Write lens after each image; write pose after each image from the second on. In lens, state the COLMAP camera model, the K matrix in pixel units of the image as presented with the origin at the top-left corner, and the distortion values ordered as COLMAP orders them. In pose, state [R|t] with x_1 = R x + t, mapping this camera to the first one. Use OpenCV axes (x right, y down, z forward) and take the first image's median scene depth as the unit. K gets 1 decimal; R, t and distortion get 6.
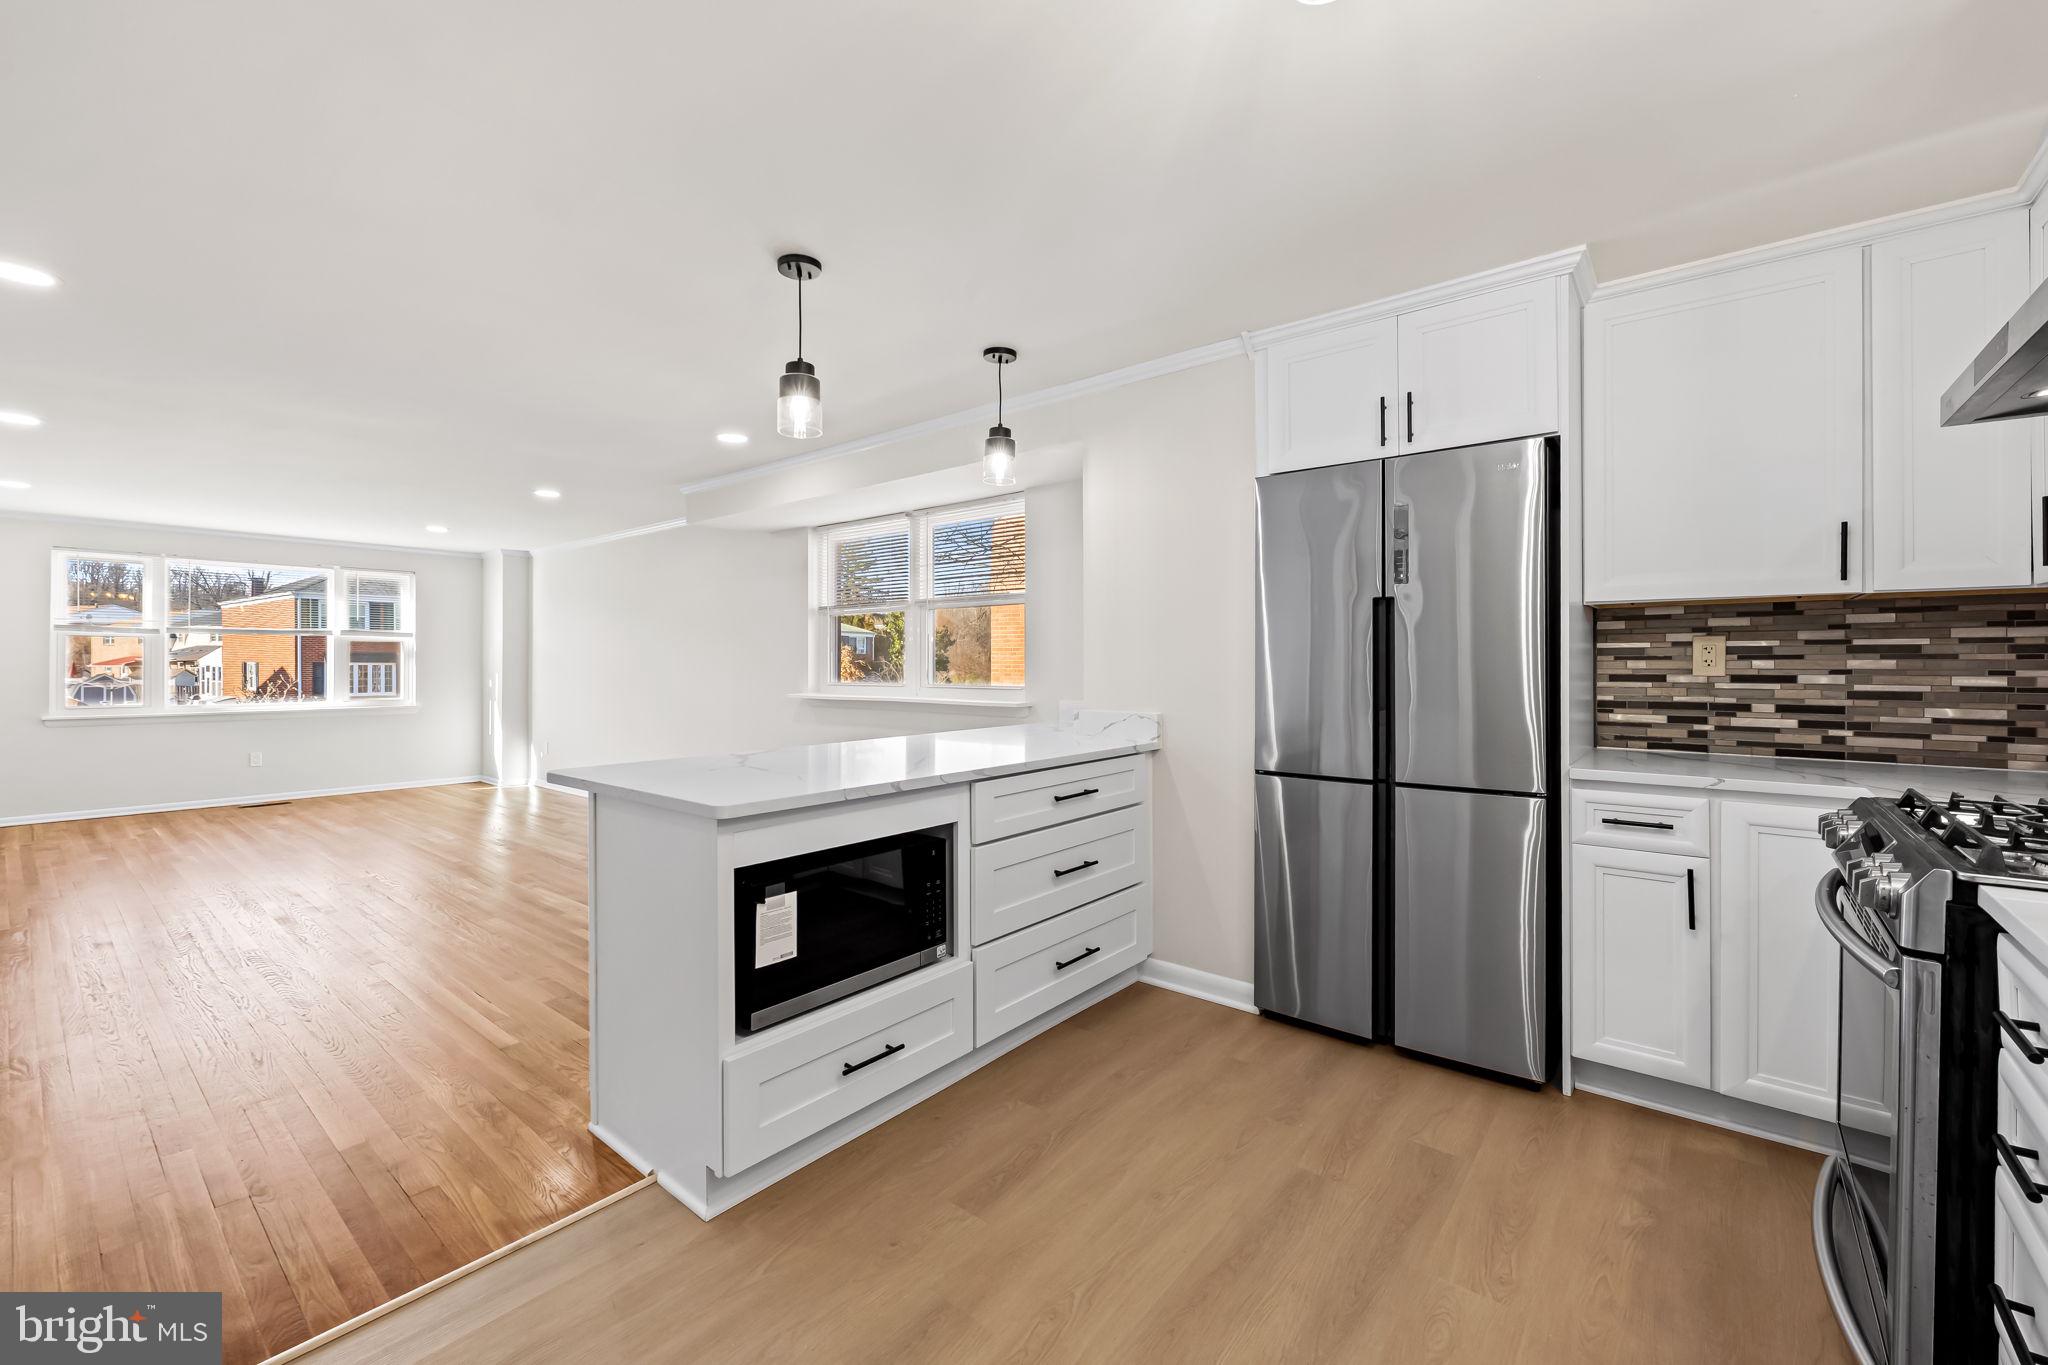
lens RADIAL K [[840.7, 0, 1045.6], [0, 840.7, 667.3], [0, 0, 1]] dist [-0.002943, -0.000240]
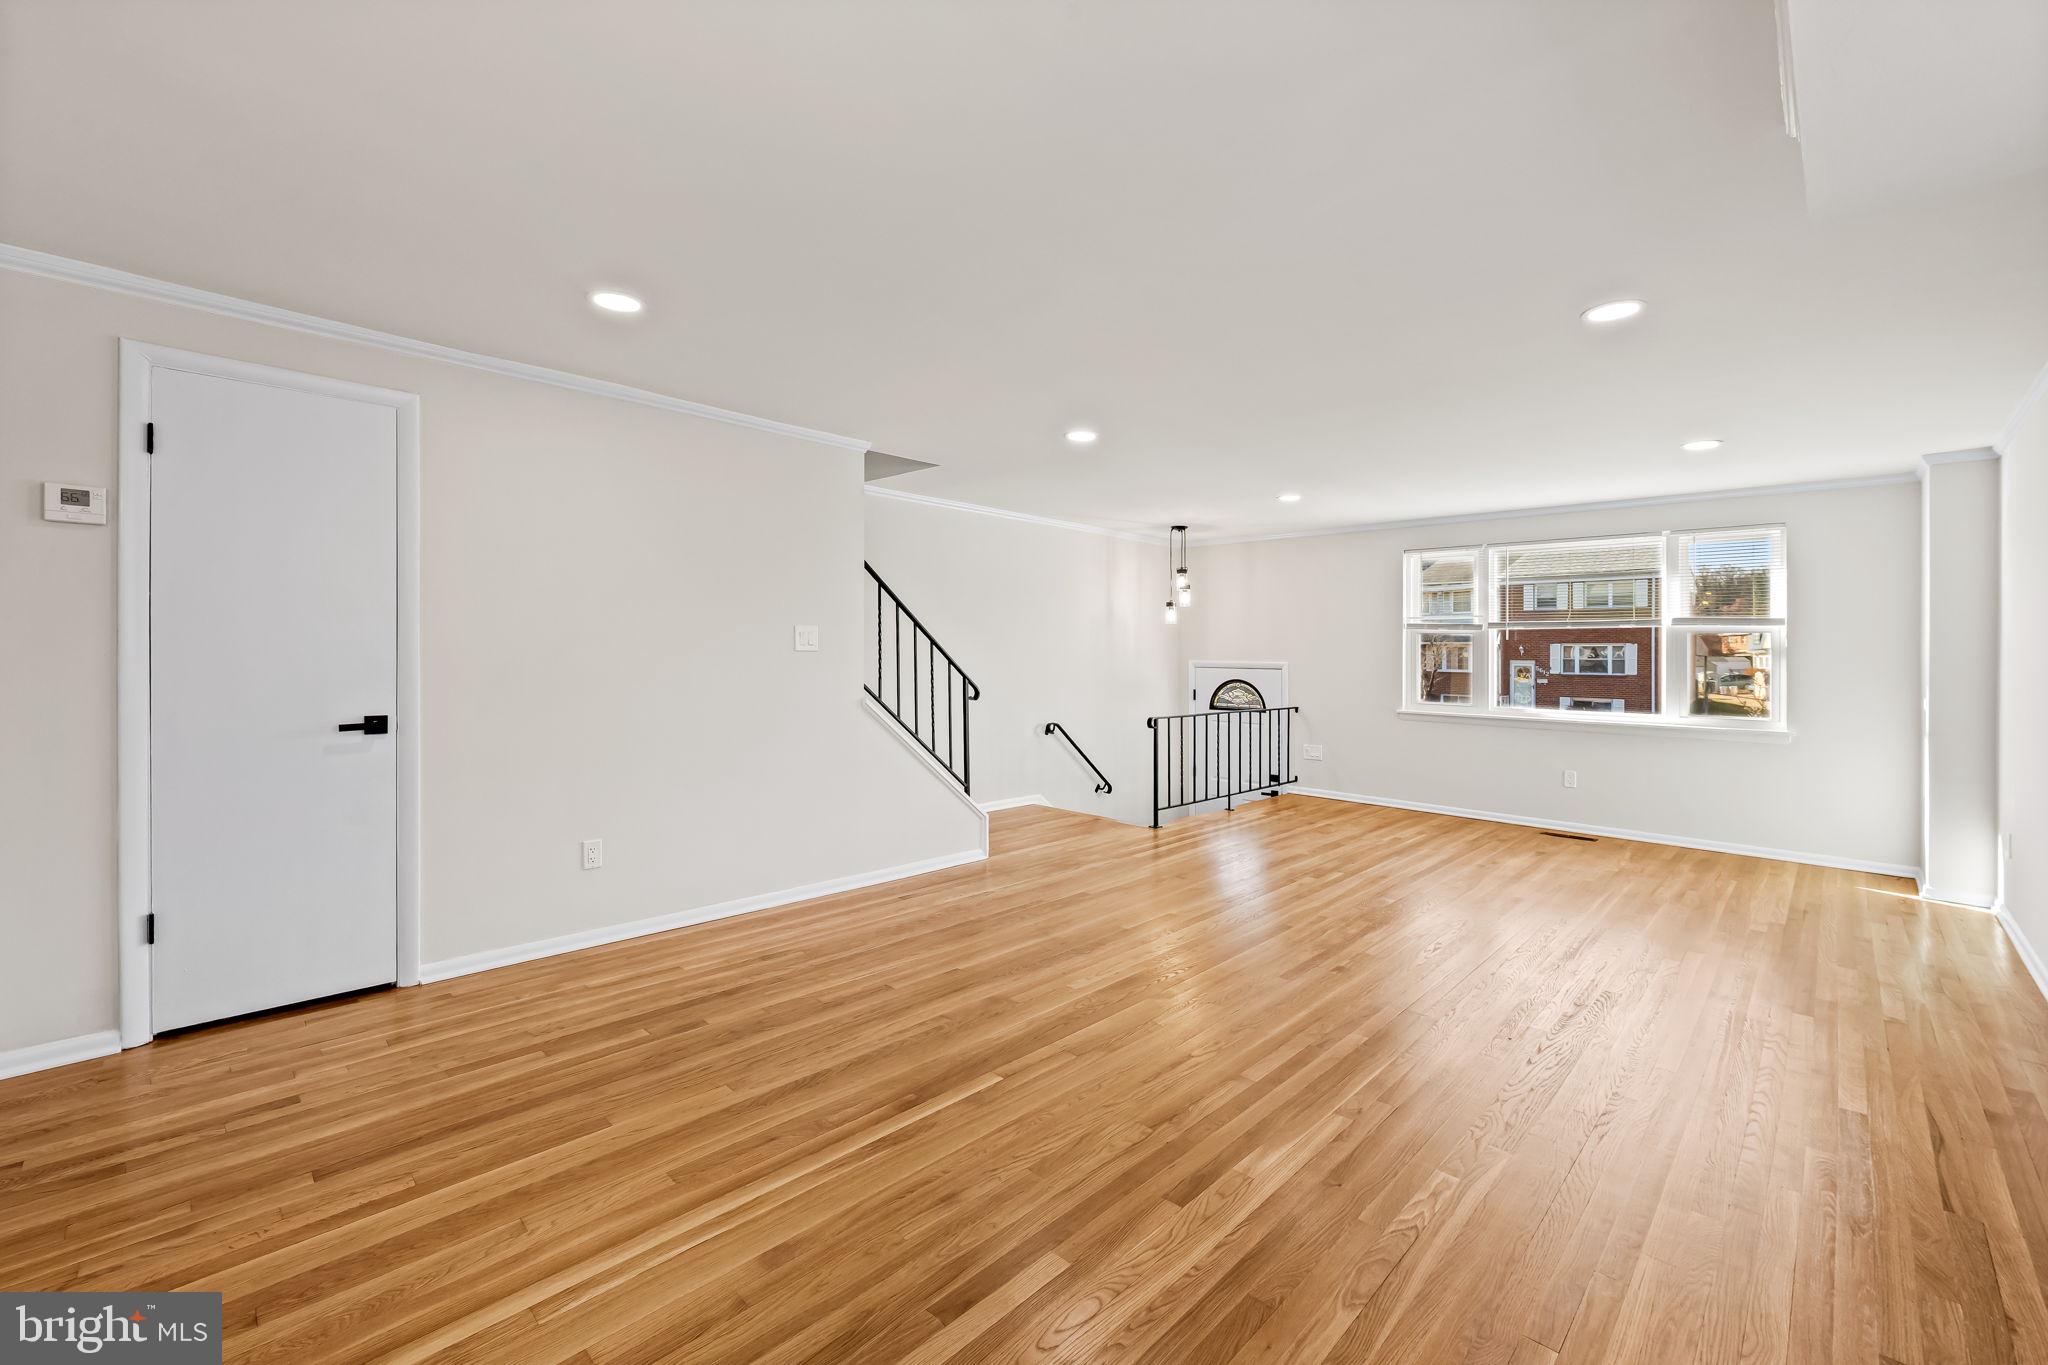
lens RADIAL K [[829.6, 0, 1015.3], [0, 829.6, 657.7], [0, 0, 1]] dist [-0.001898, 0.000422]
pose [[-0.123906, 0.003768, -0.992287, -0.185048], [-0.017534, 0.999828, 0.005986, -0.015556], [0.992139, 0.018140, -0.123818, 1.591621]]
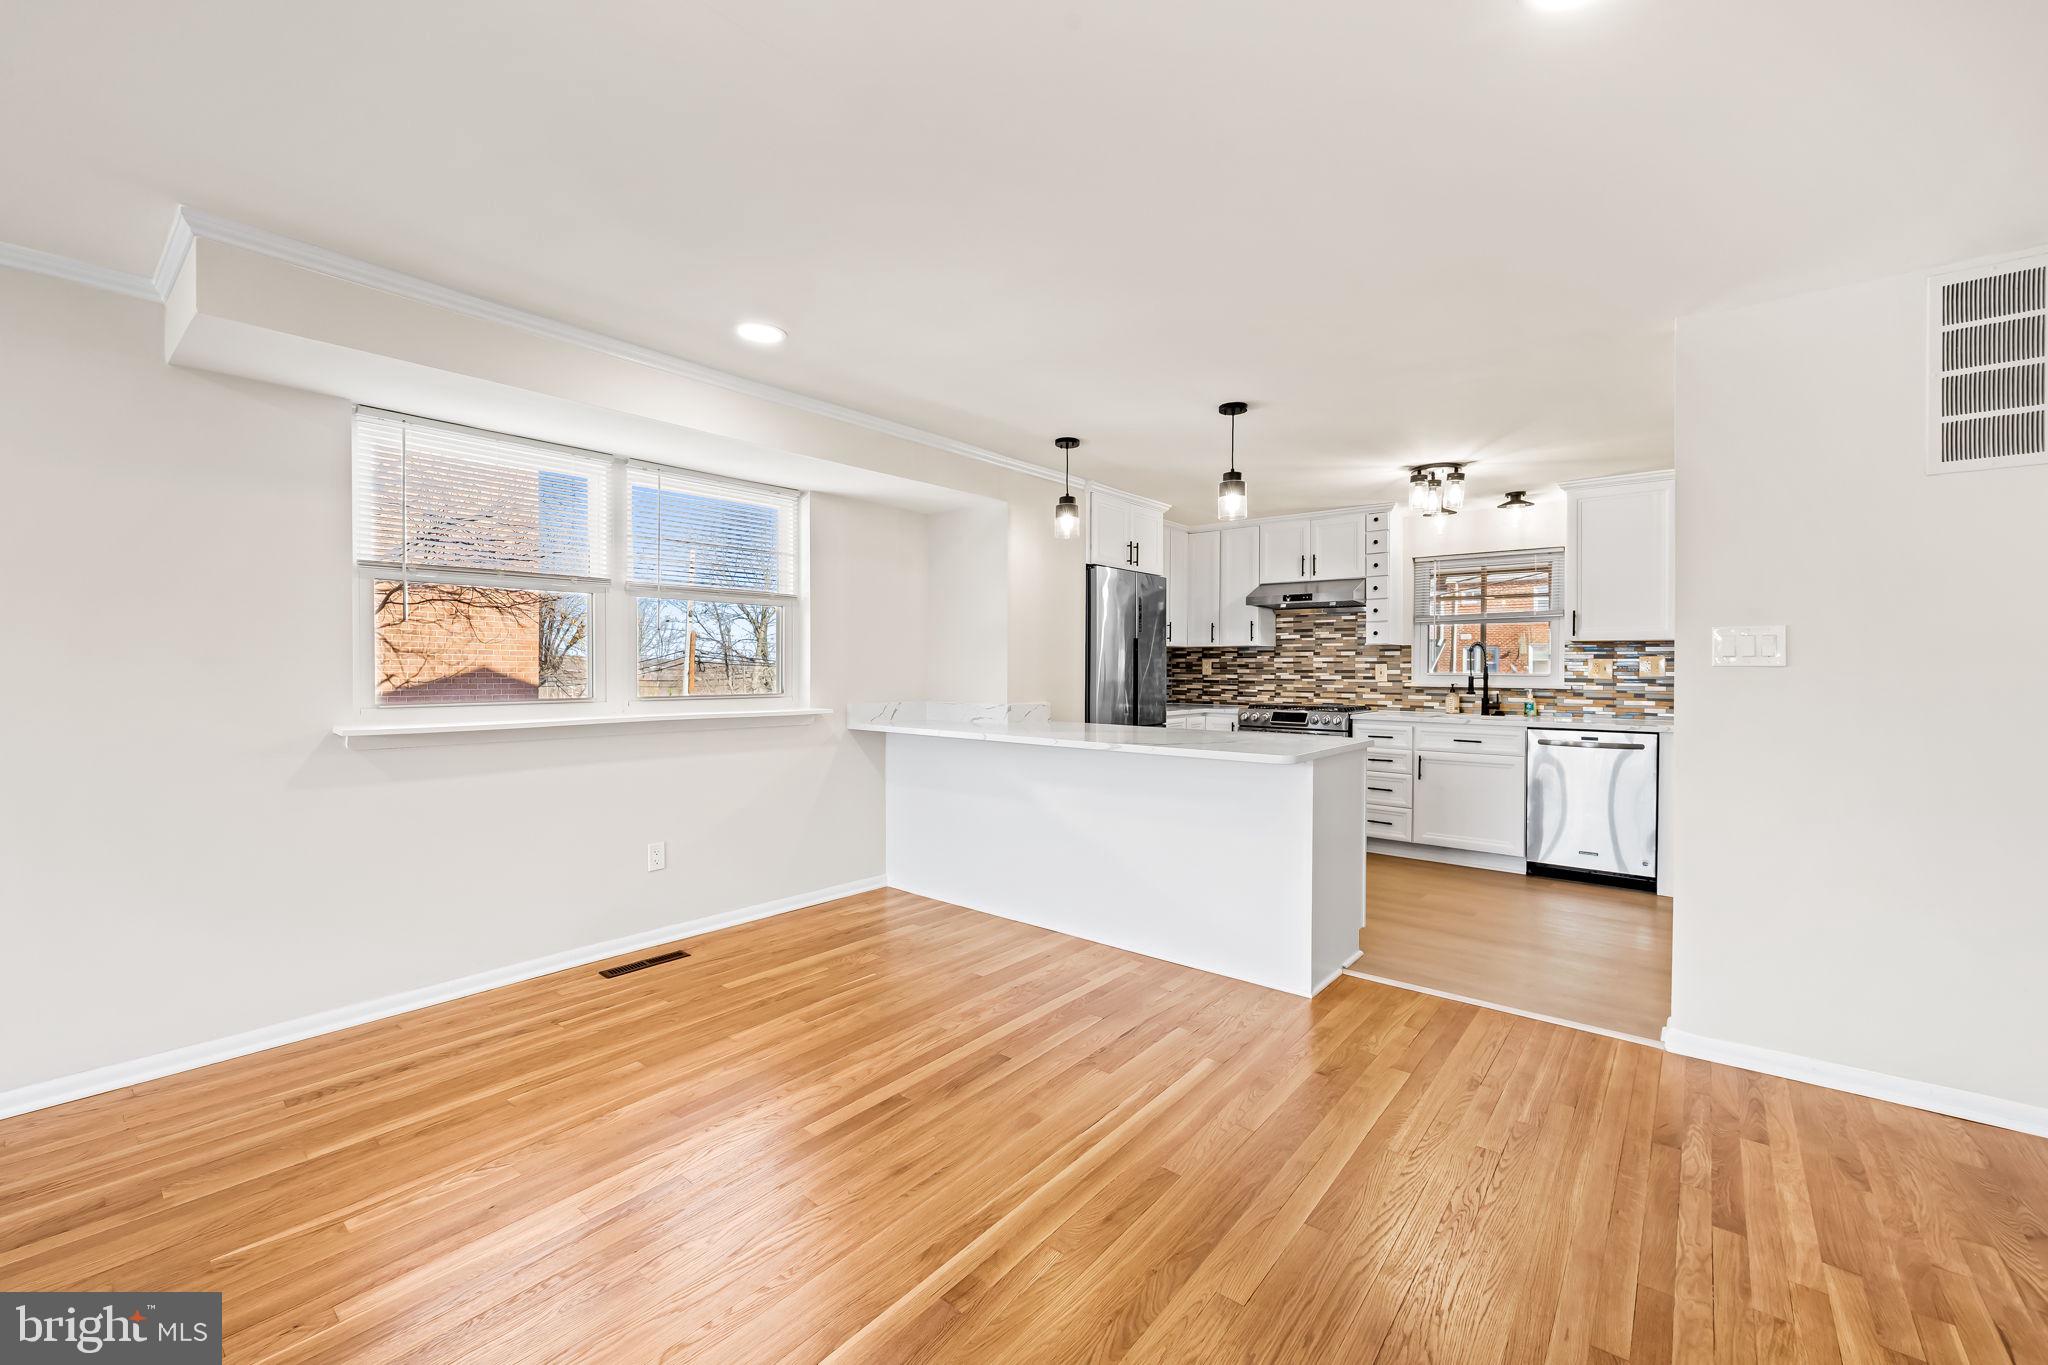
lens RADIAL K [[811.0, 0, 1024.0], [0, 811.0, 682.5], [0, 0, 1]] dist [0.000096, 0.000101]
pose [[0.021880, -0.015126, 0.999646, -1.719673], [0.004805, 0.999876, 0.015024, -0.004967], [-0.999749, 0.004474, 0.021950, 1.303886]]
